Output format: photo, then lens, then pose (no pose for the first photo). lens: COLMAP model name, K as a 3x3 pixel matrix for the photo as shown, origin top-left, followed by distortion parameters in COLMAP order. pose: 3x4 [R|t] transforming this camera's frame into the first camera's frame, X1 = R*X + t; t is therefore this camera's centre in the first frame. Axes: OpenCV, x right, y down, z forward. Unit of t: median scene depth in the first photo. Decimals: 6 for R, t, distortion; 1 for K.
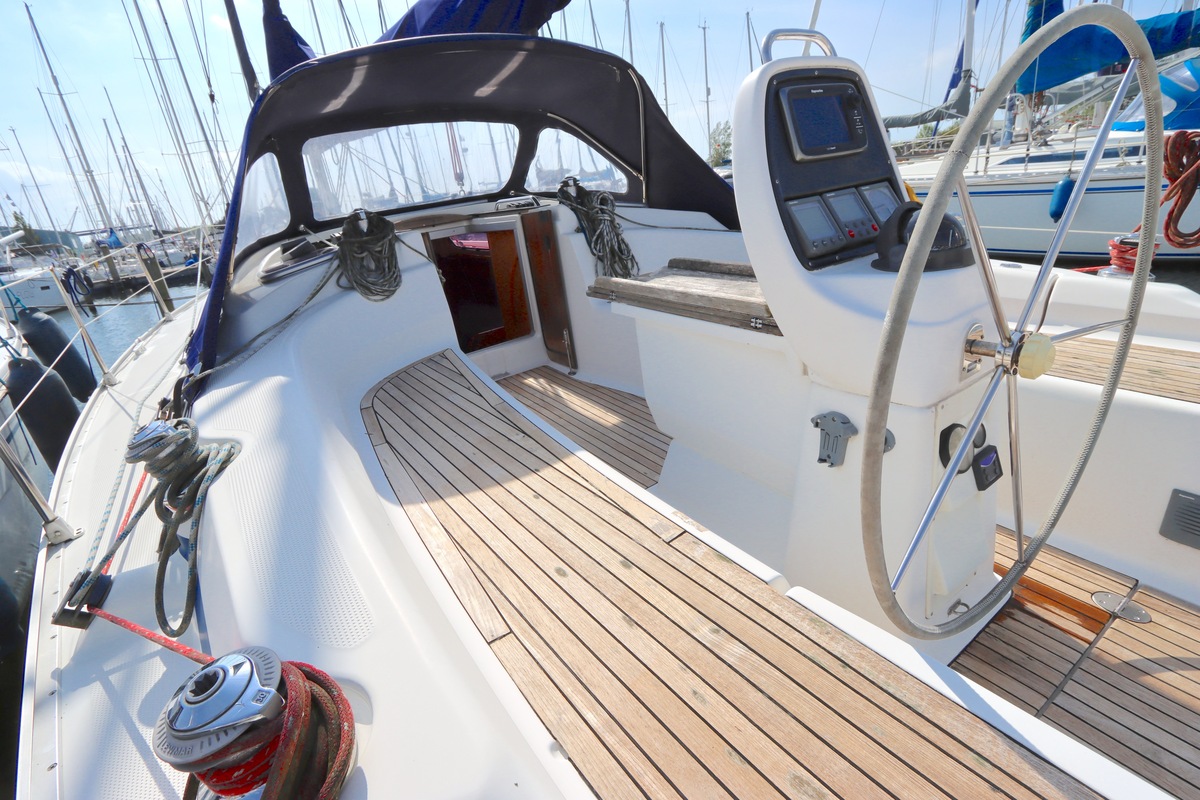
lens RADIAL K [[551.7, 0, 606.0], [0, 551.7, 409.4], [0, 0, 1]] dist [-0.017108, 0.000950]
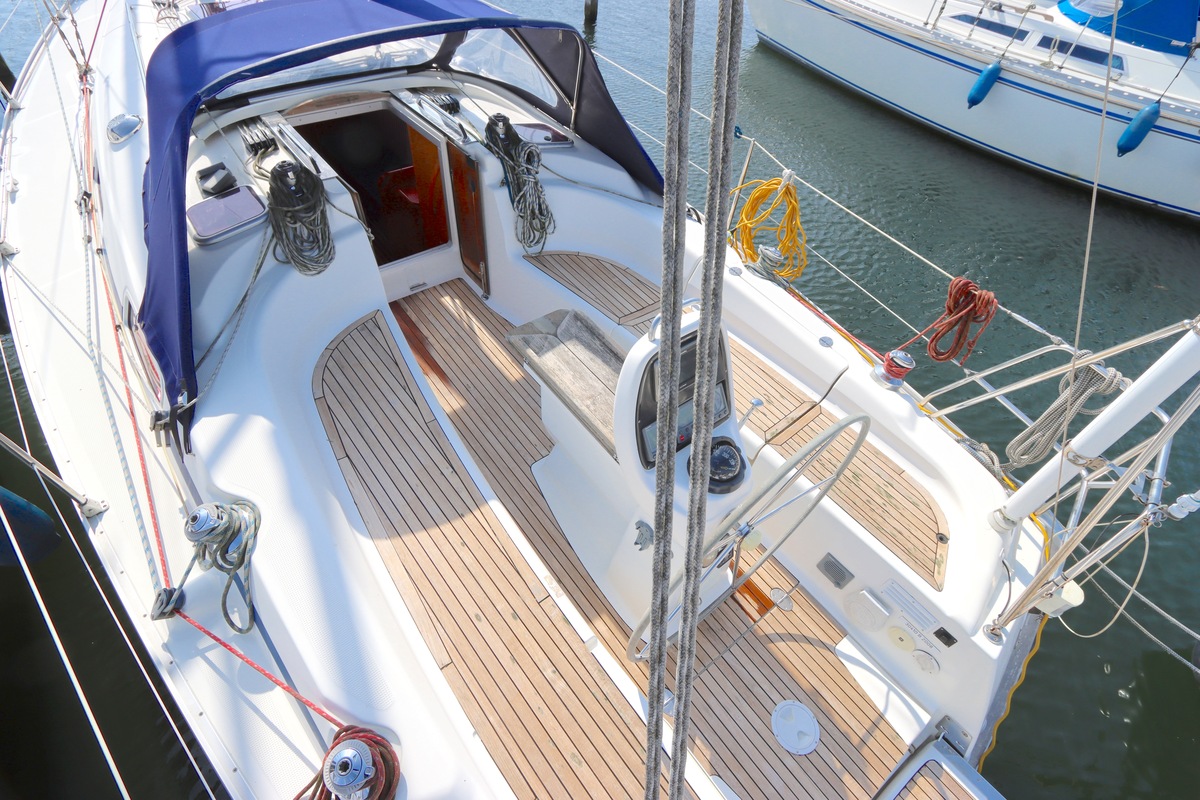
lens RADIAL K [[551.7, 0, 593.4], [0, 551.7, 380.5], [0, 0, 1]] dist [-0.017108, 0.000950]
pose [[0.977541, 0.092093, 0.189556, -0.046642], [-0.163541, 0.898801, 0.406708, -0.448209], [-0.132918, -0.428574, 0.893676, -0.125063]]
